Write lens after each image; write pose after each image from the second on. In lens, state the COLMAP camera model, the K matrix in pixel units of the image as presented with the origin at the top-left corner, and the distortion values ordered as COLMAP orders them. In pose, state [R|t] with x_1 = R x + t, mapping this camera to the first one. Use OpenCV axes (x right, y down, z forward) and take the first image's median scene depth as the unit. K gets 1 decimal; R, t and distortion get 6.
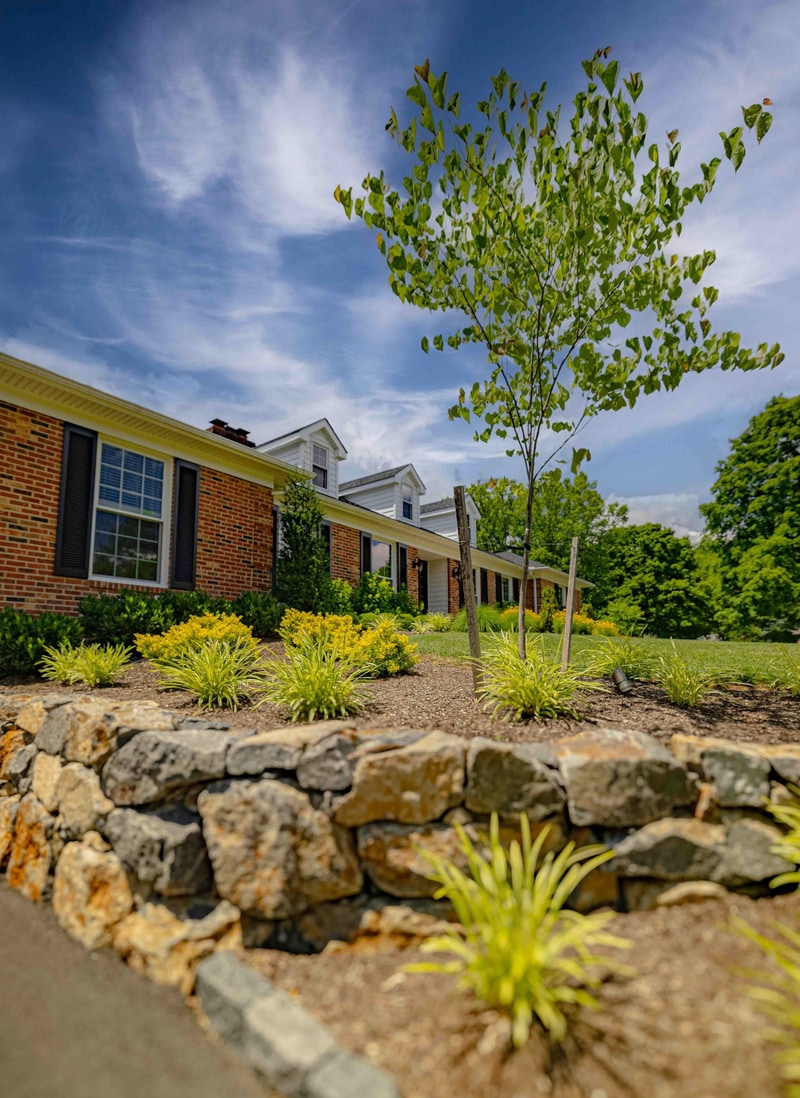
lens RADIAL K [[505.3, 0, 400.0], [0, 505.3, 601.7], [0, 0, 1]] dist [-0.001140, -0.000120]
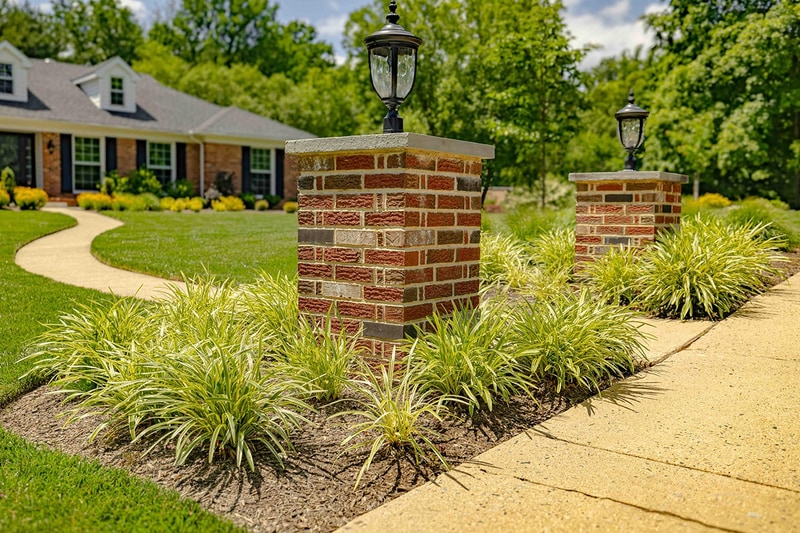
lens RADIAL K [[773.0, 0, 400.0], [0, 773.0, 266.5], [0, 0, 1]] dist [0.010020, 0.008999]
pose [[0.978060, 0.027133, -0.206547, 1.199683], [0.009455, 0.984679, 0.174122, -0.083130], [0.208107, -0.172255, 0.962819, -0.487091]]
